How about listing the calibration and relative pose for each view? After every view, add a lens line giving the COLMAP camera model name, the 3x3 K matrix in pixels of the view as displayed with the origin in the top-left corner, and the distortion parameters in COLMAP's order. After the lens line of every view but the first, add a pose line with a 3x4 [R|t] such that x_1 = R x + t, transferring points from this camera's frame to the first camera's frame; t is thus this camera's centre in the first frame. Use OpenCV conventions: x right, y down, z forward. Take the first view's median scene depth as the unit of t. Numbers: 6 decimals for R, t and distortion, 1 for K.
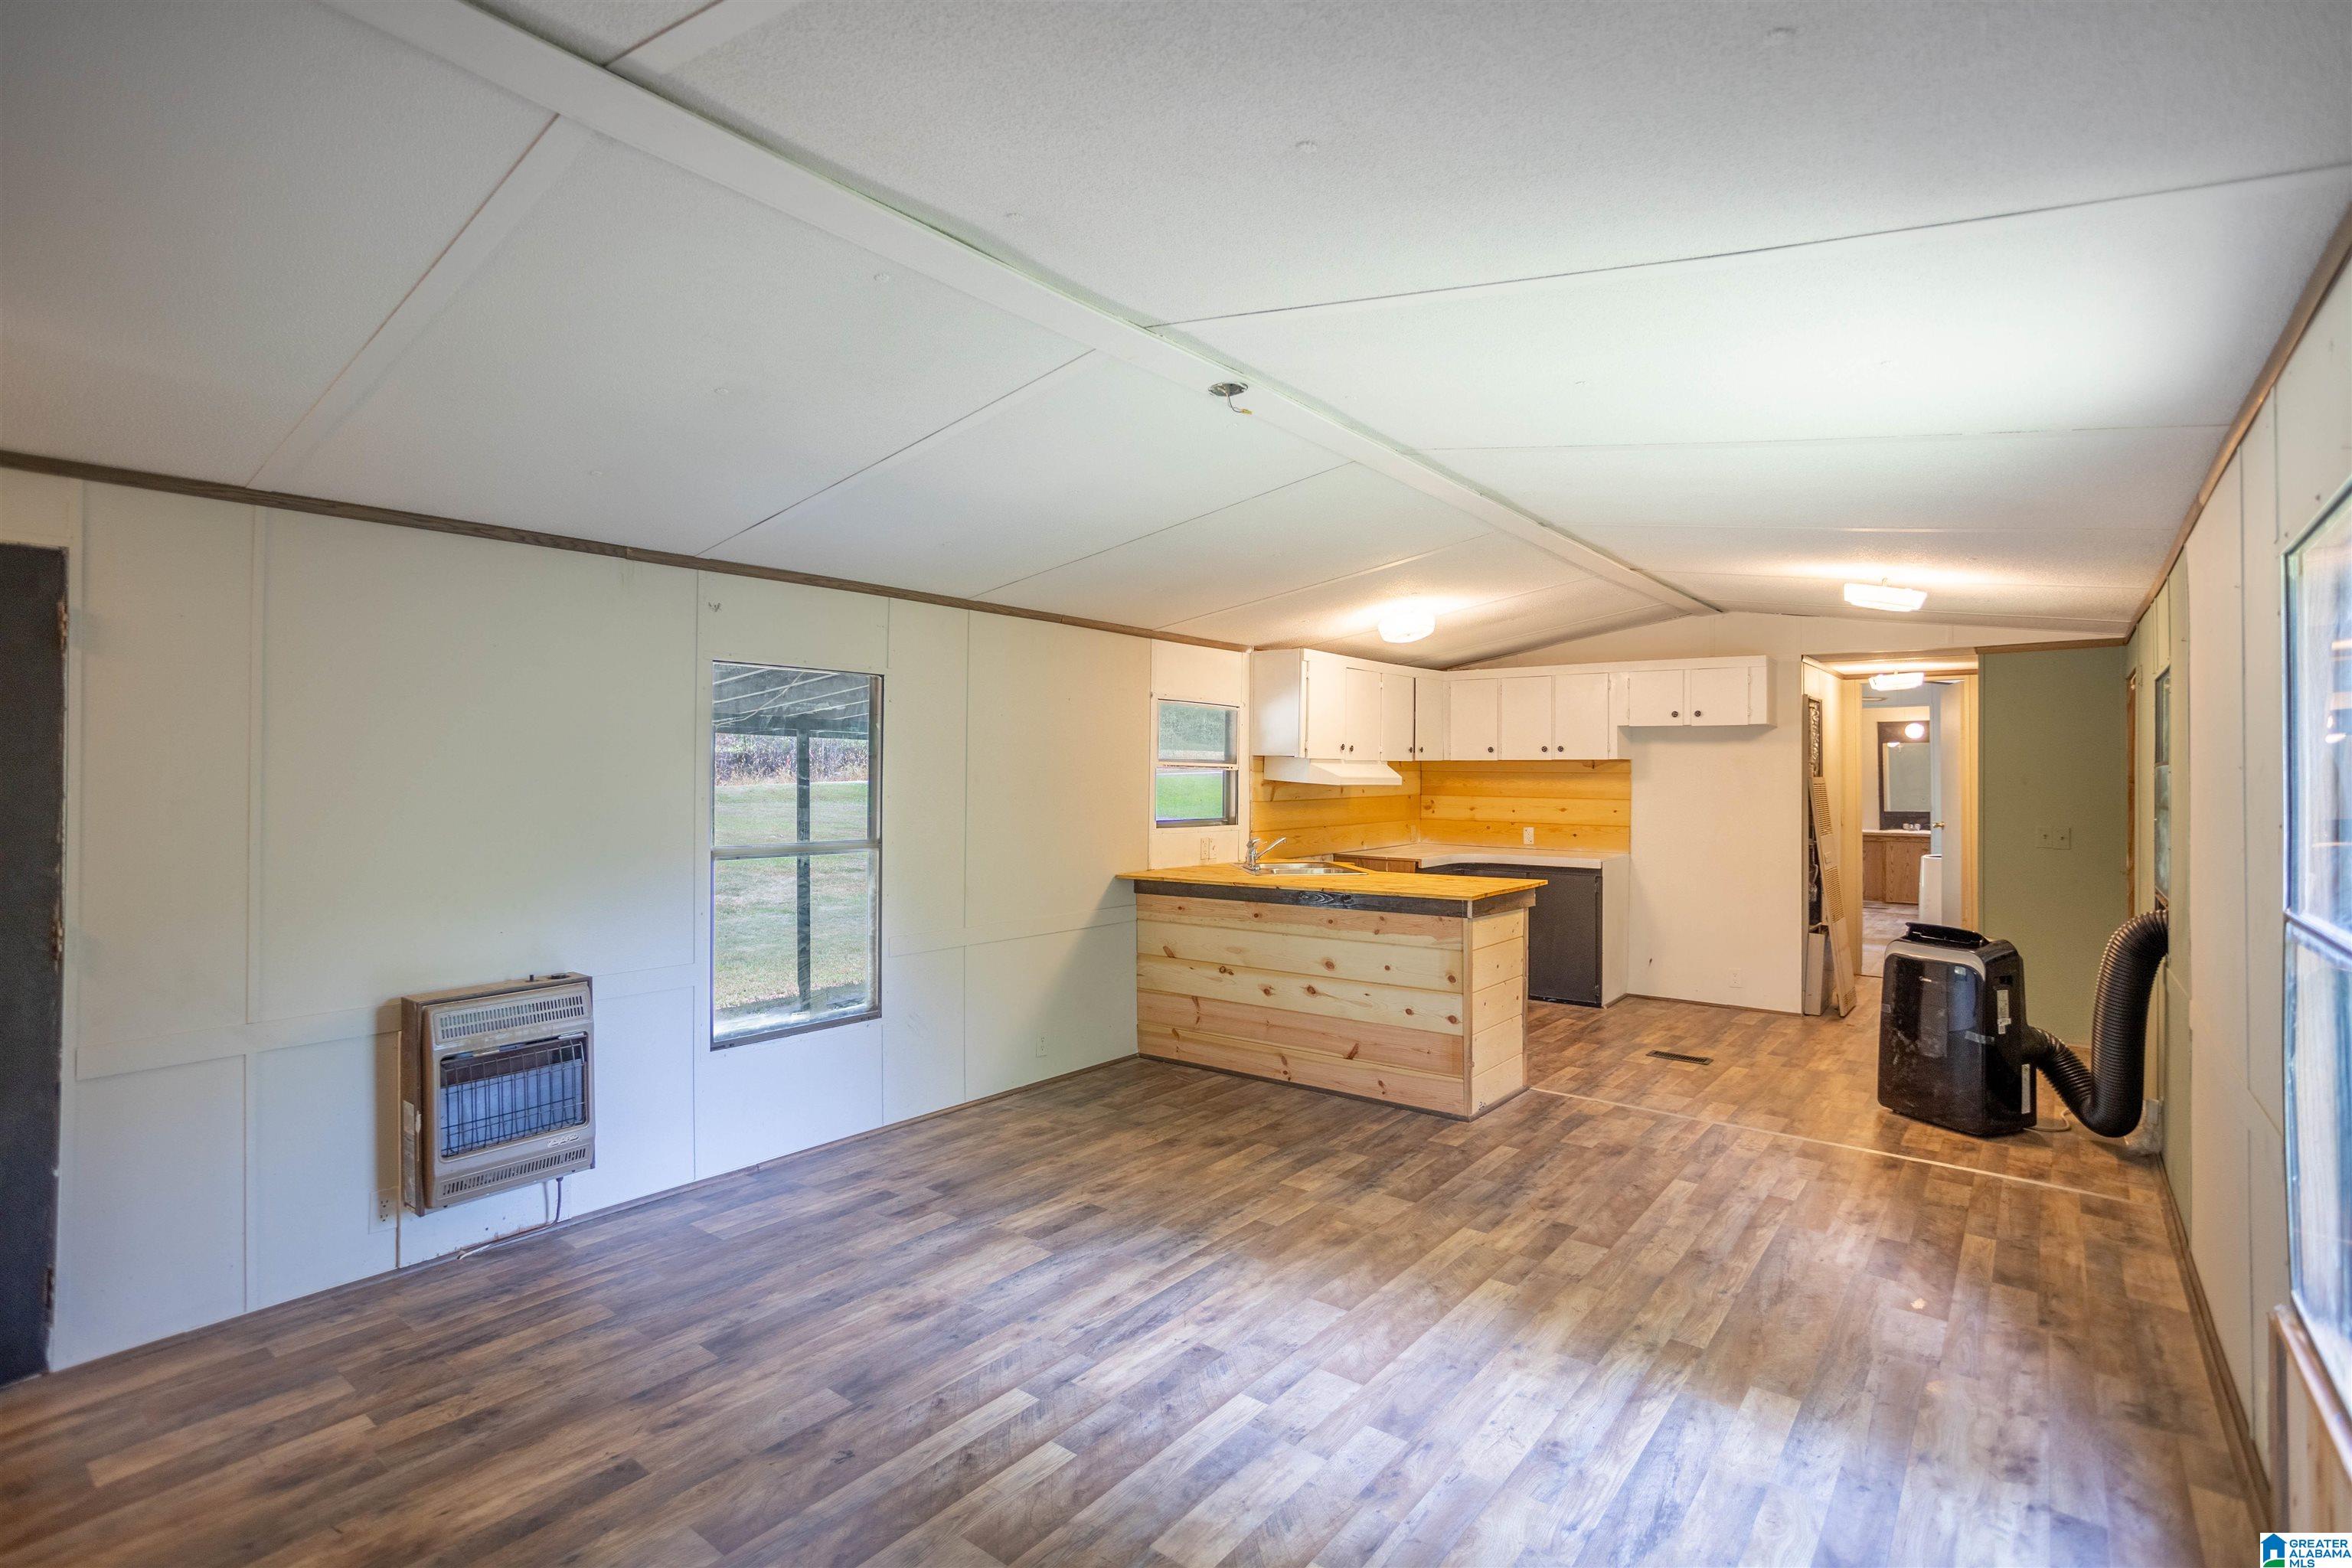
lens RADIAL K [[1133.0, 0, 1171.1], [0, 1133.0, 776.7], [0, 0, 1]] dist [-0.021525, 0.008418]
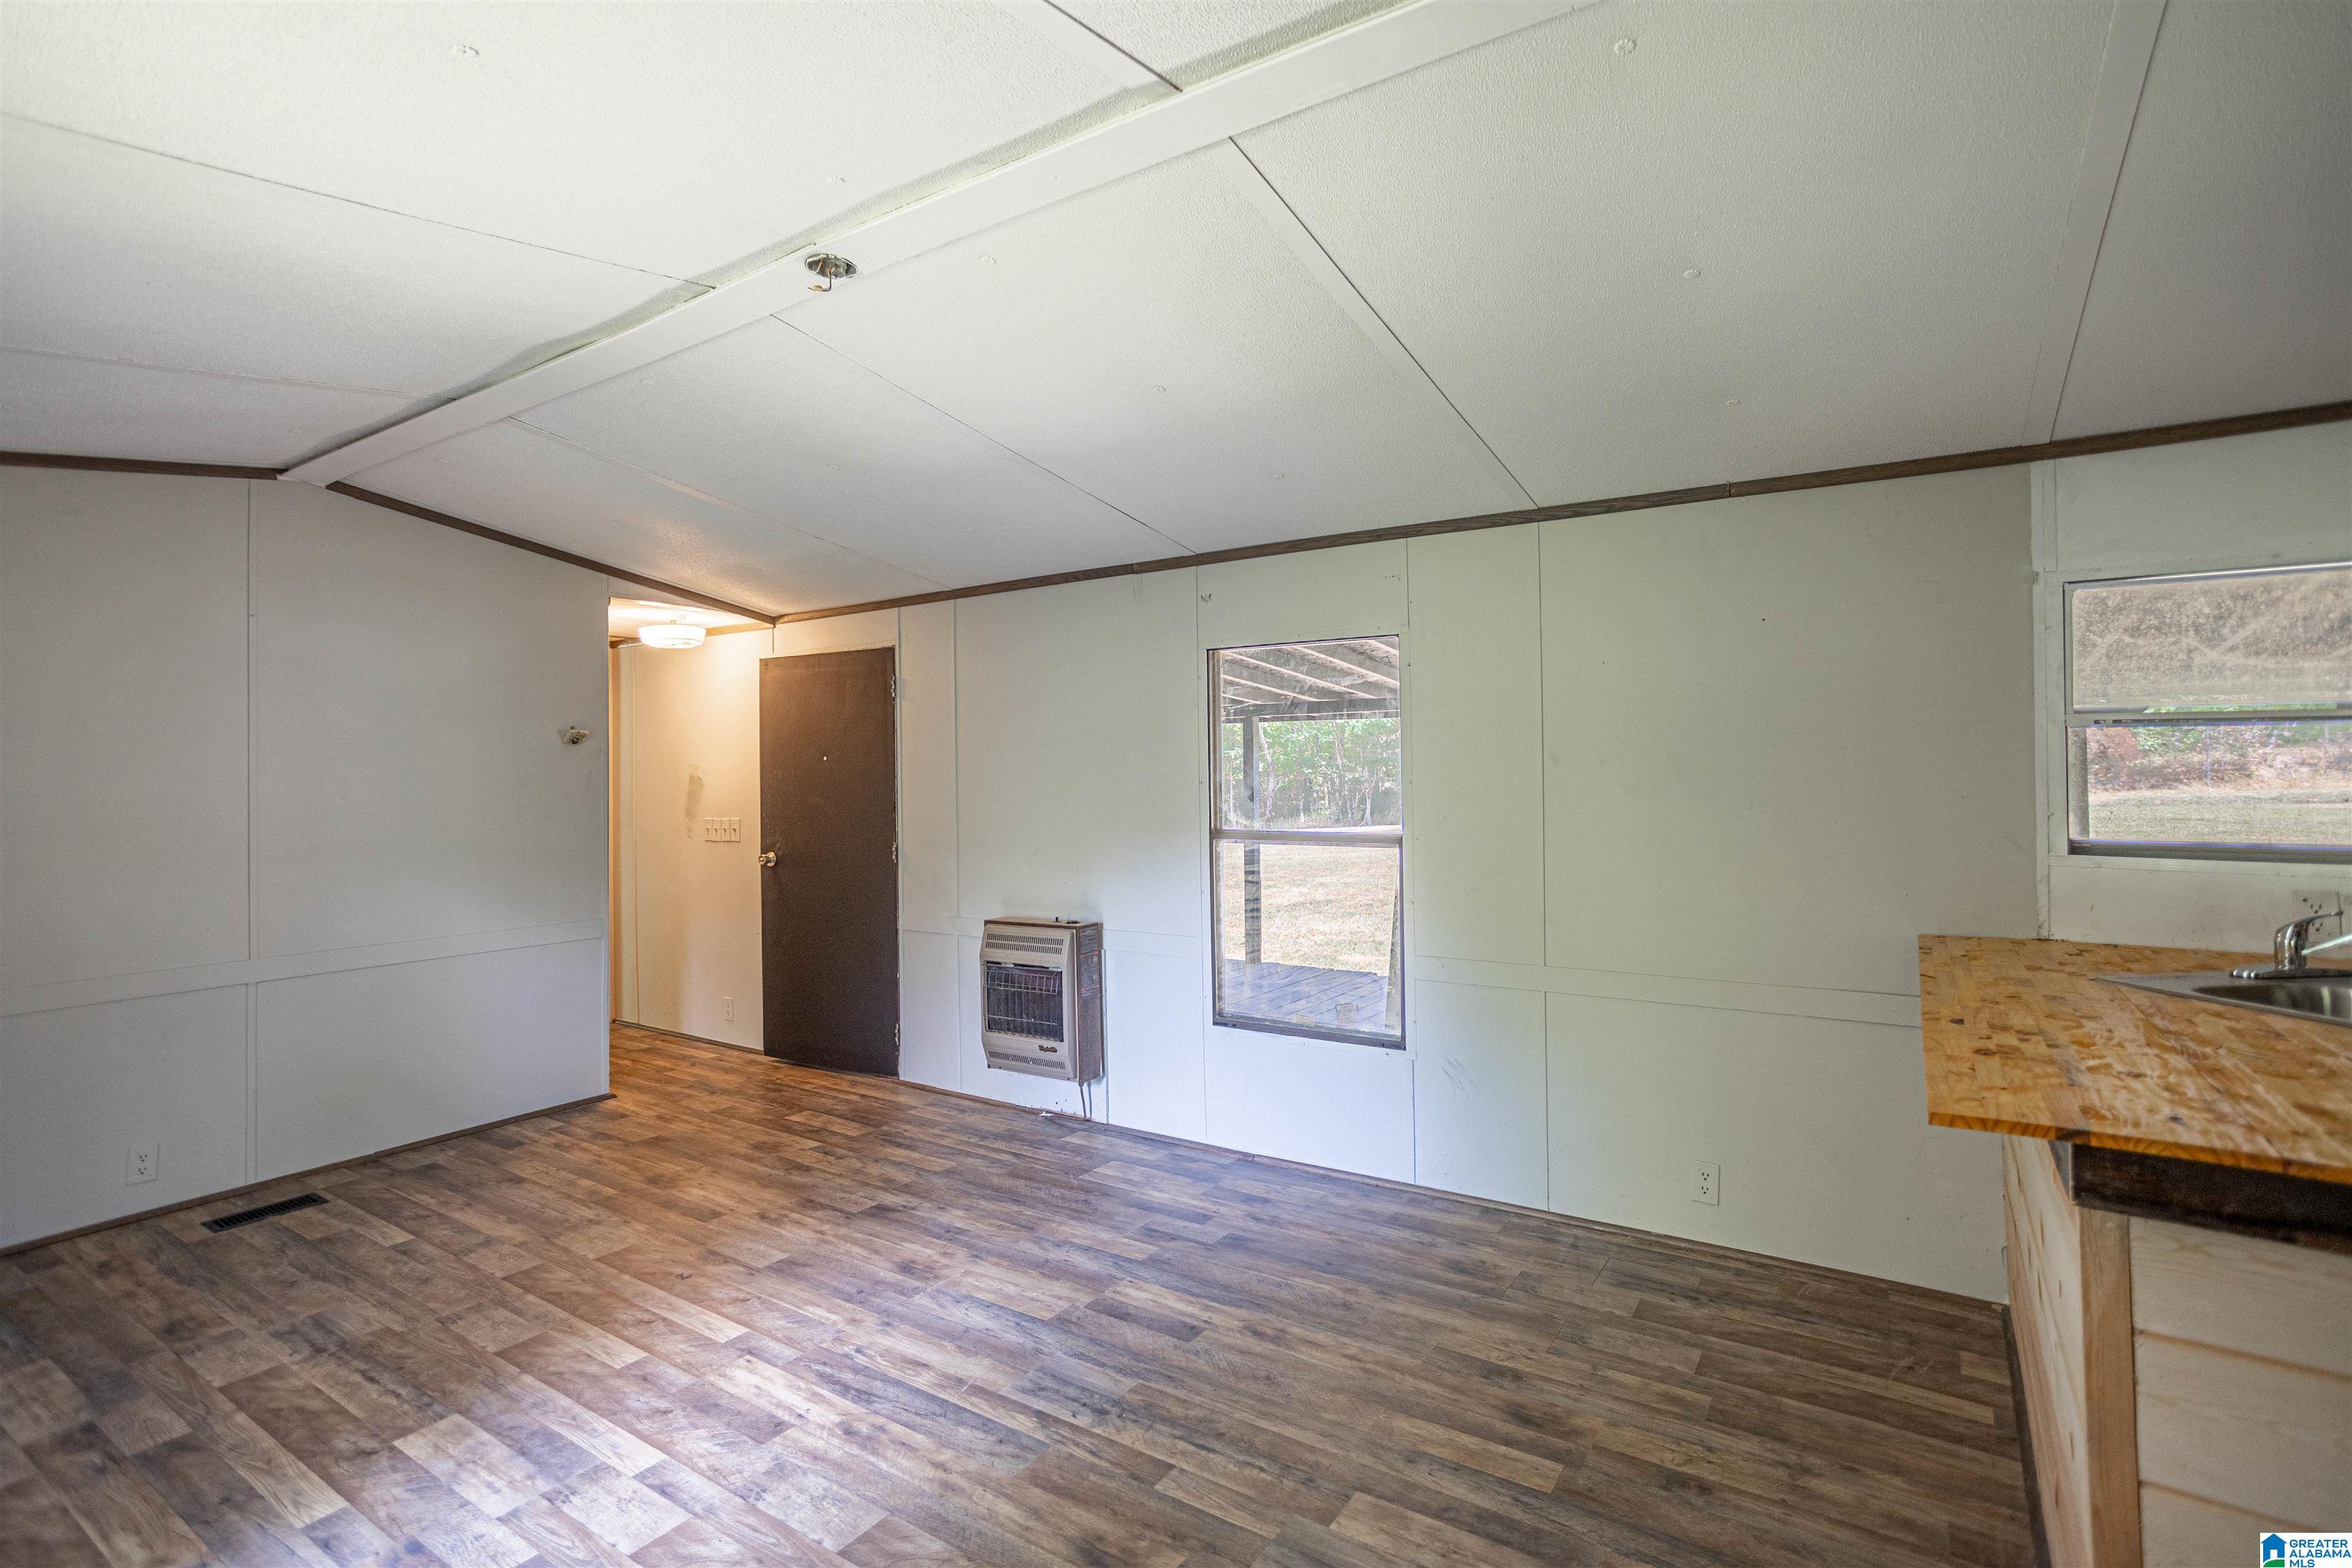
lens RADIAL K [[1133.0, 0, 1159.2], [0, 1133.0, 781.7], [0, 0, 1]] dist [-0.021525, 0.008418]
pose [[0.066285, -0.002574, -0.997797, 0.743103], [0.007461, 0.999970, -0.002084, 0.024669], [0.997773, -0.007307, 0.066302, 1.034840]]
